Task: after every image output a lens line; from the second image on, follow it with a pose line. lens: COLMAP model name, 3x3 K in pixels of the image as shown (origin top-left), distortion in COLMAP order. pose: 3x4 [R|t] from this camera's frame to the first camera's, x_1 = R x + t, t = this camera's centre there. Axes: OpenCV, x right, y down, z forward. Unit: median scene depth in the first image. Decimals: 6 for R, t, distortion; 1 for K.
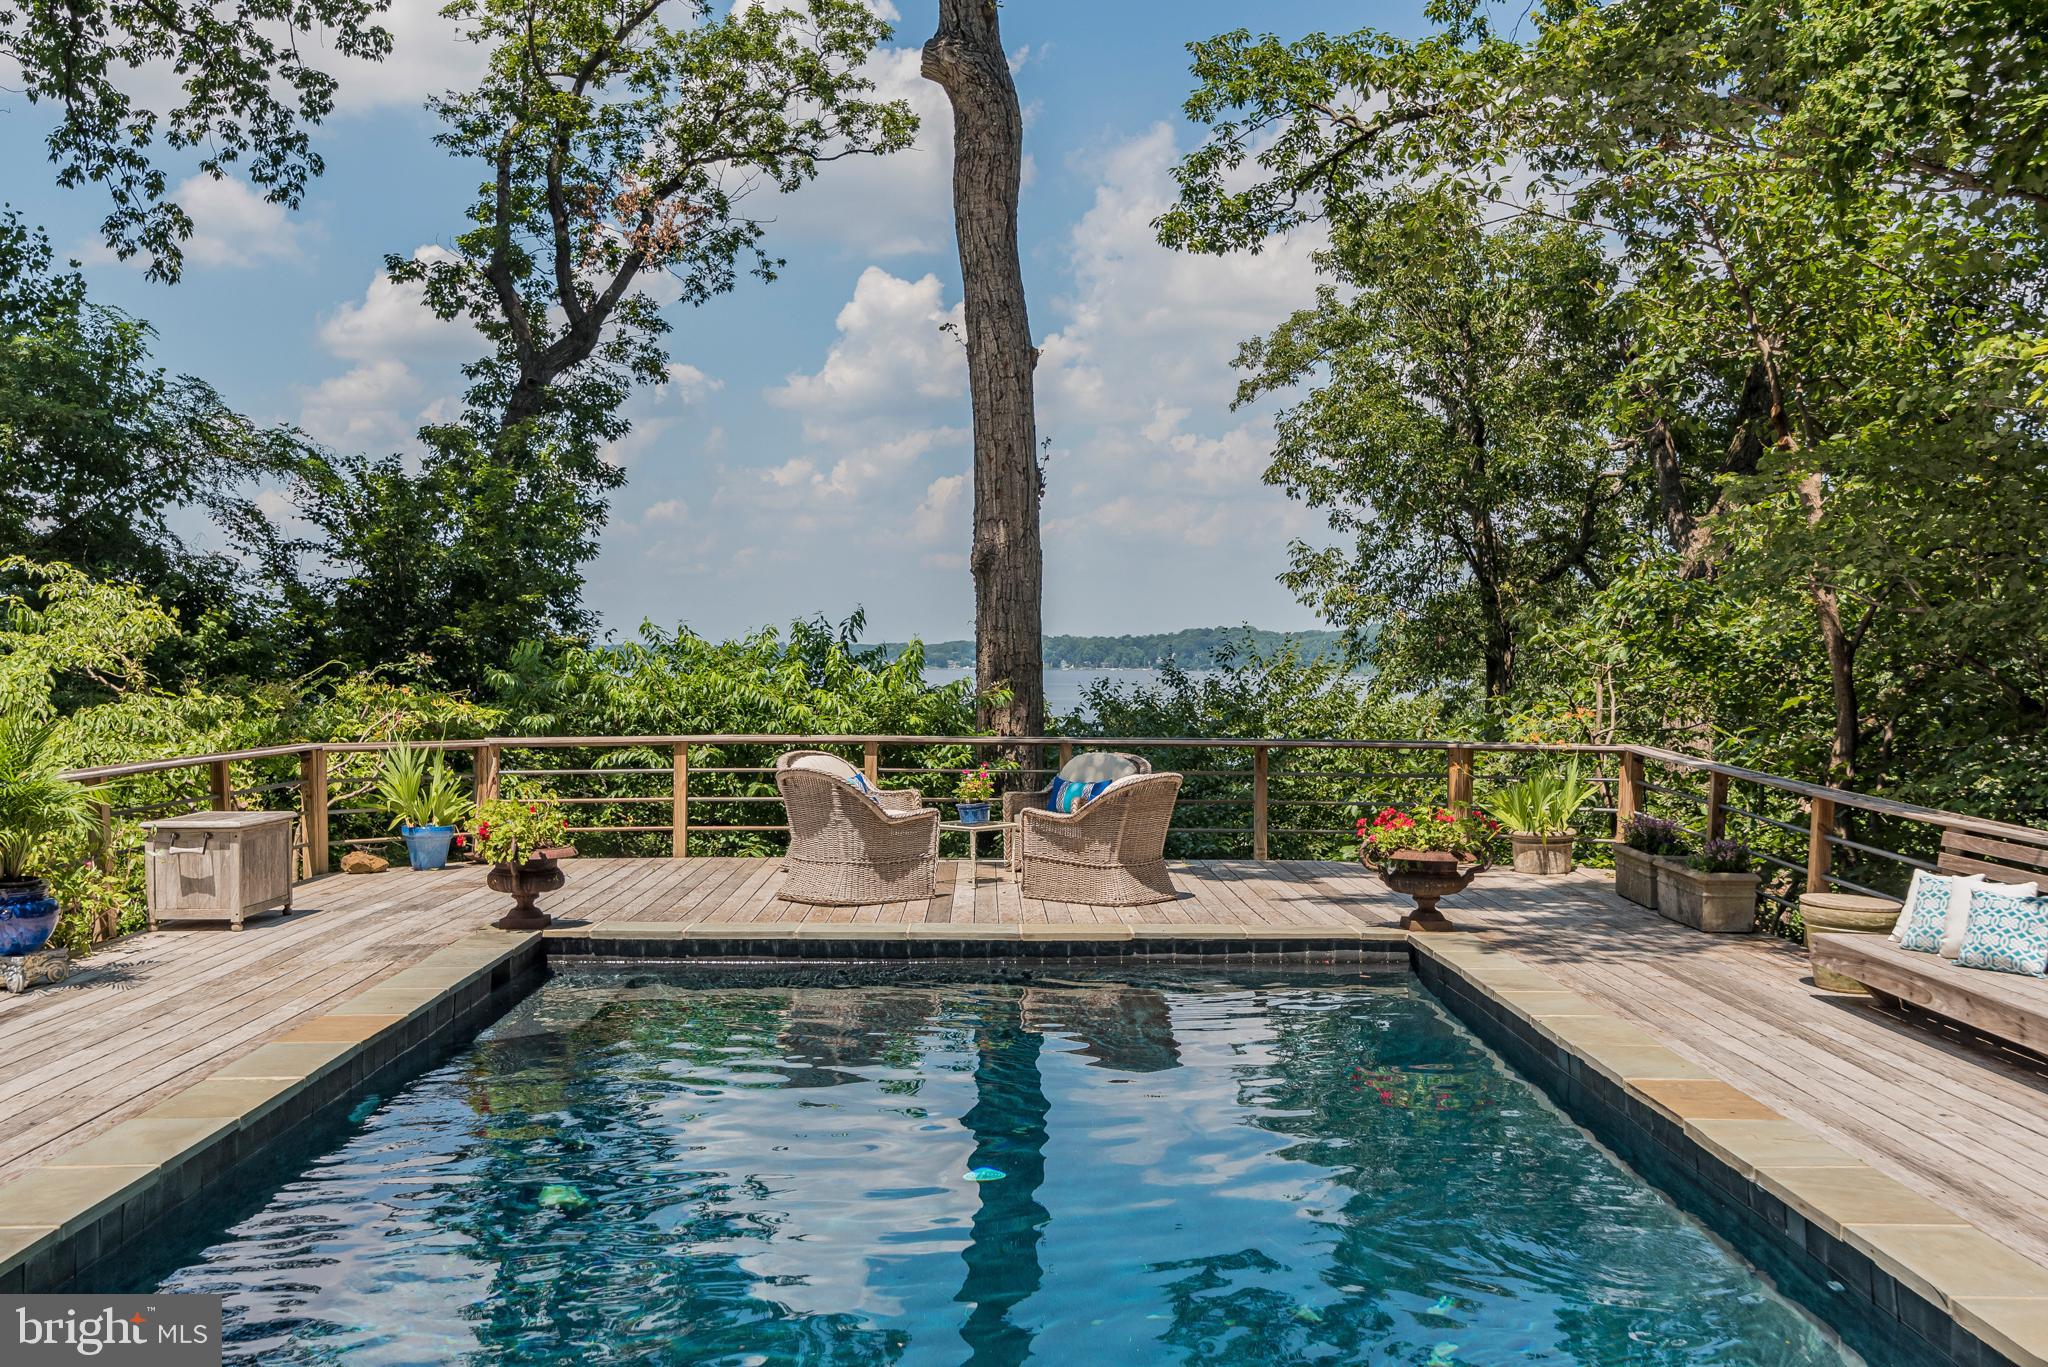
lens RADIAL K [[1987.7, 0, 1017.7], [0, 1987.7, 686.4], [0, 0, 1]] dist [-0.004956, -0.017979]
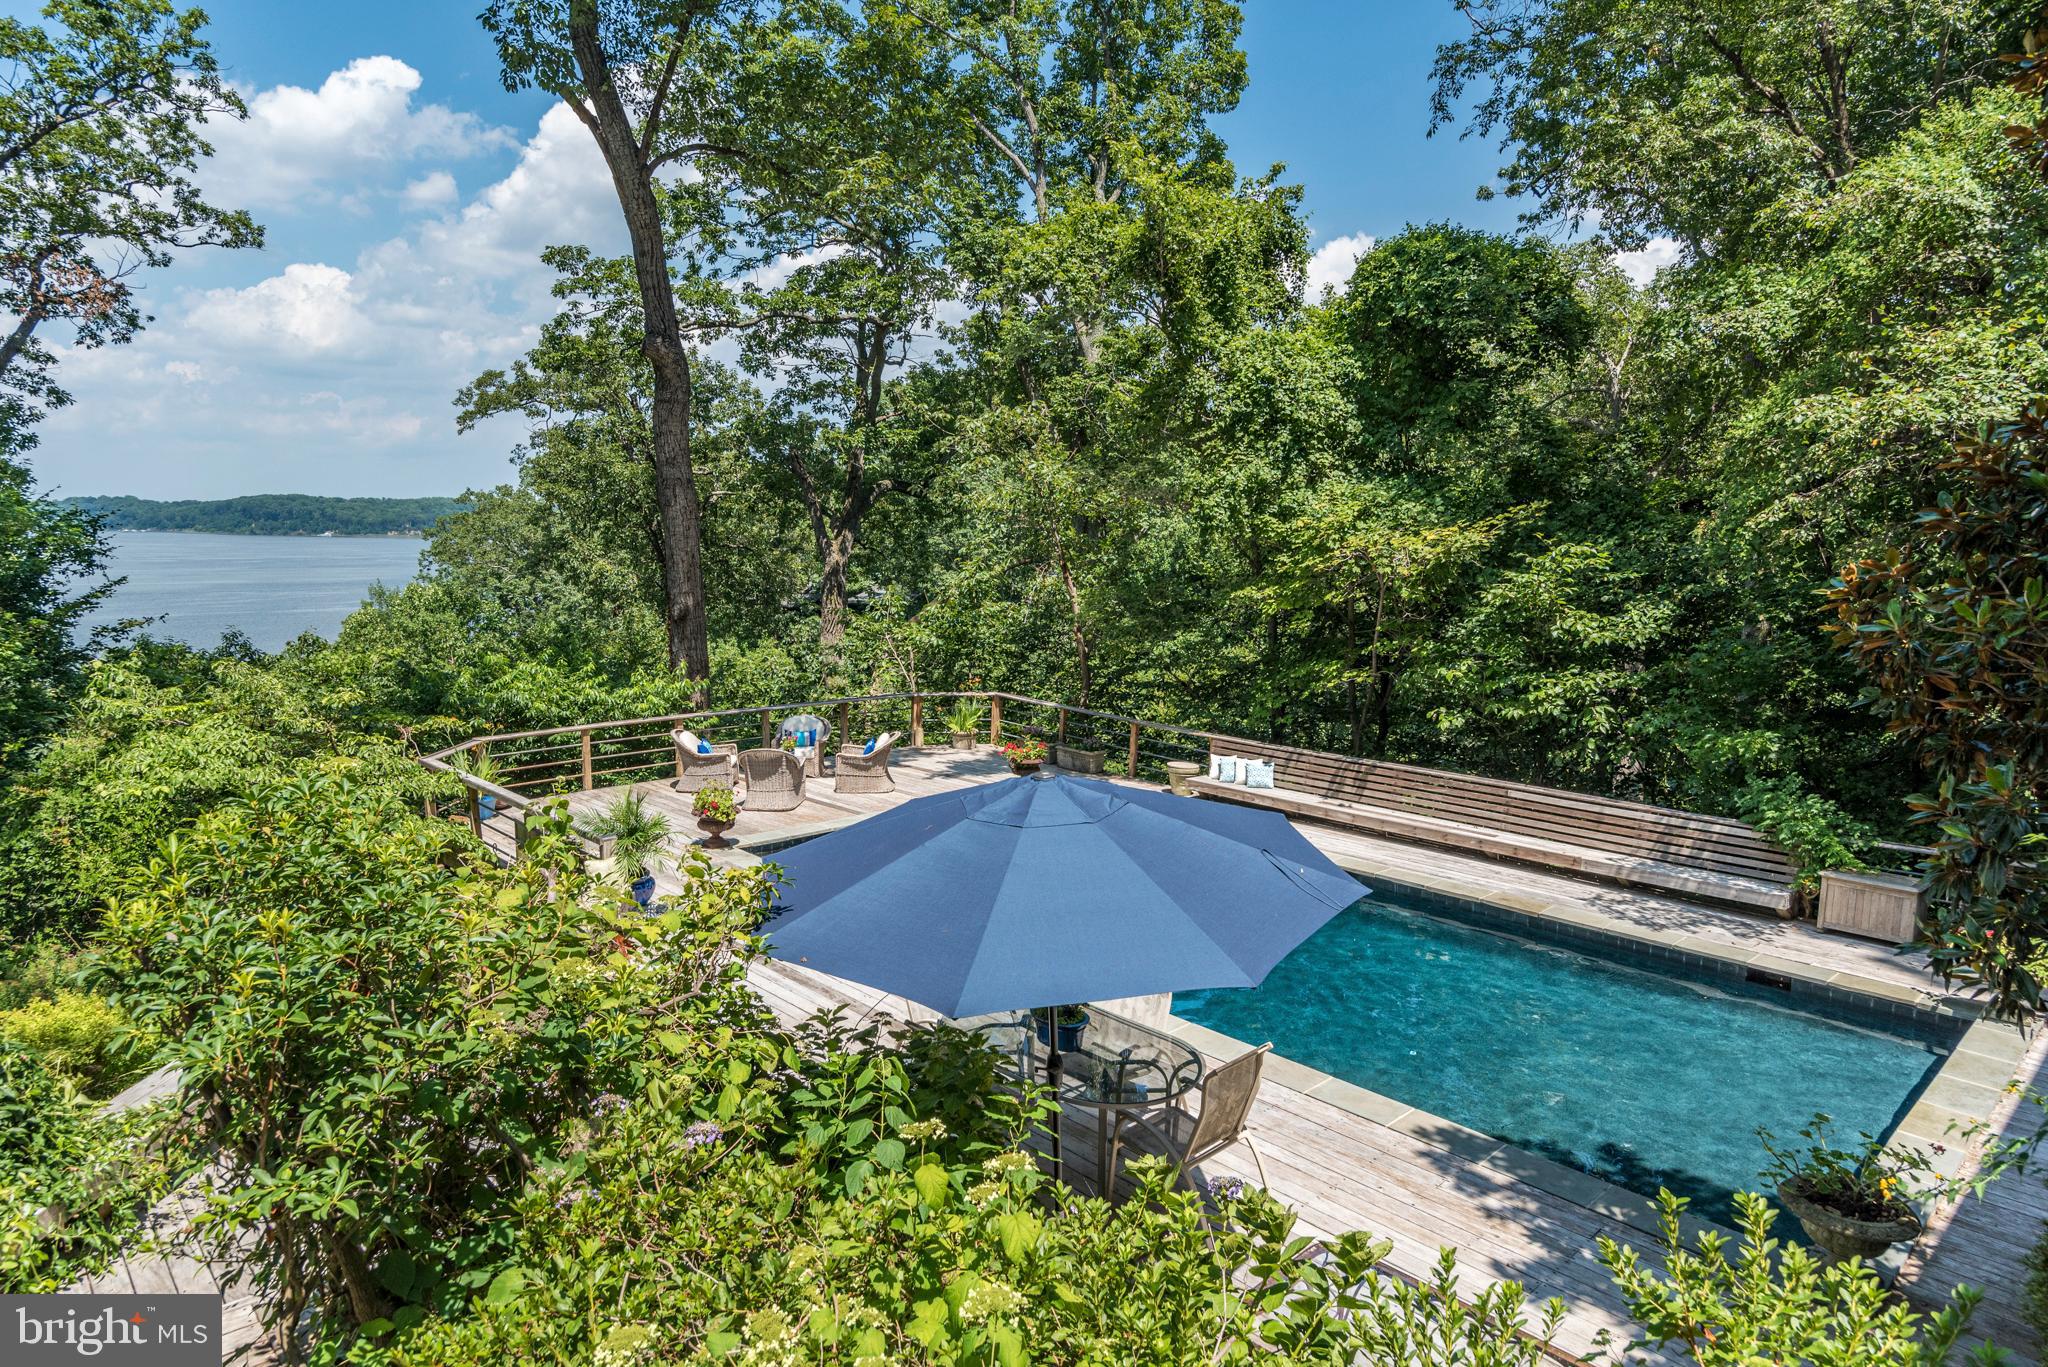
lens RADIAL K [[1230.0, 0, 1028.5], [0, 1230.0, 693.5], [0, 0, 1]] dist [-0.000597, -0.003149]
pose [[0.733307, -0.084451, 0.674633, -0.268052], [0.001355, 0.992435, 0.122760, -0.060604], [-0.679897, -0.089107, 0.727874, -0.046945]]
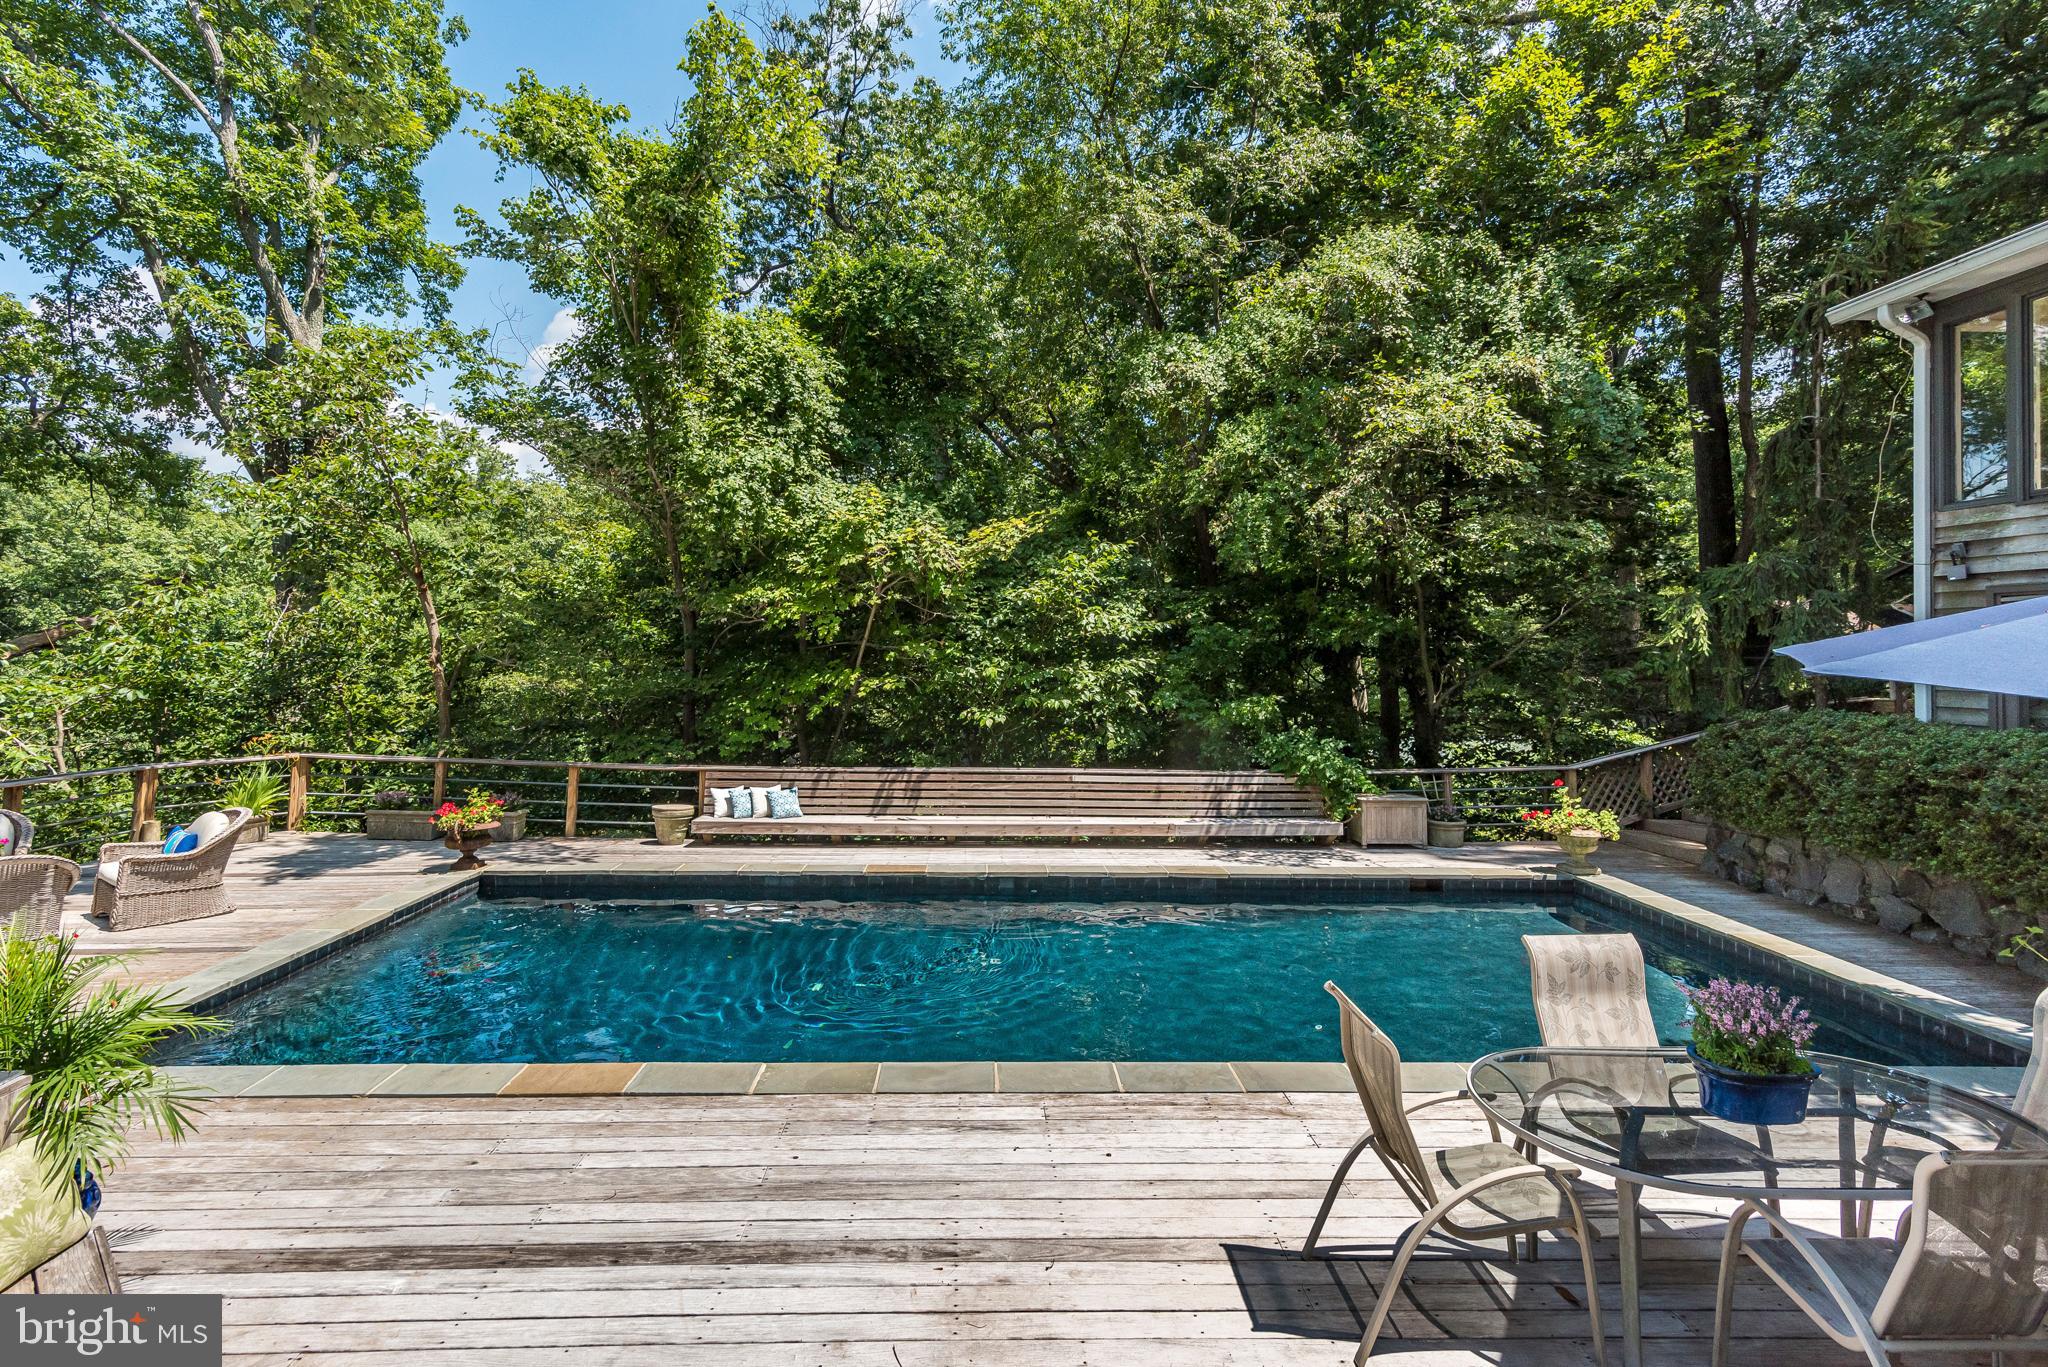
lens RADIAL K [[1022.1, 0, 1024.4], [0, 1022.1, 615.2], [0, 0, 1]] dist [0.011682, -0.000432]
pose [[-0.026506, 0.032148, 0.999132, -0.228652], [0.005197, 0.999474, -0.032021, -0.022174], [-0.999635, 0.004344, -0.026659, 0.164033]]
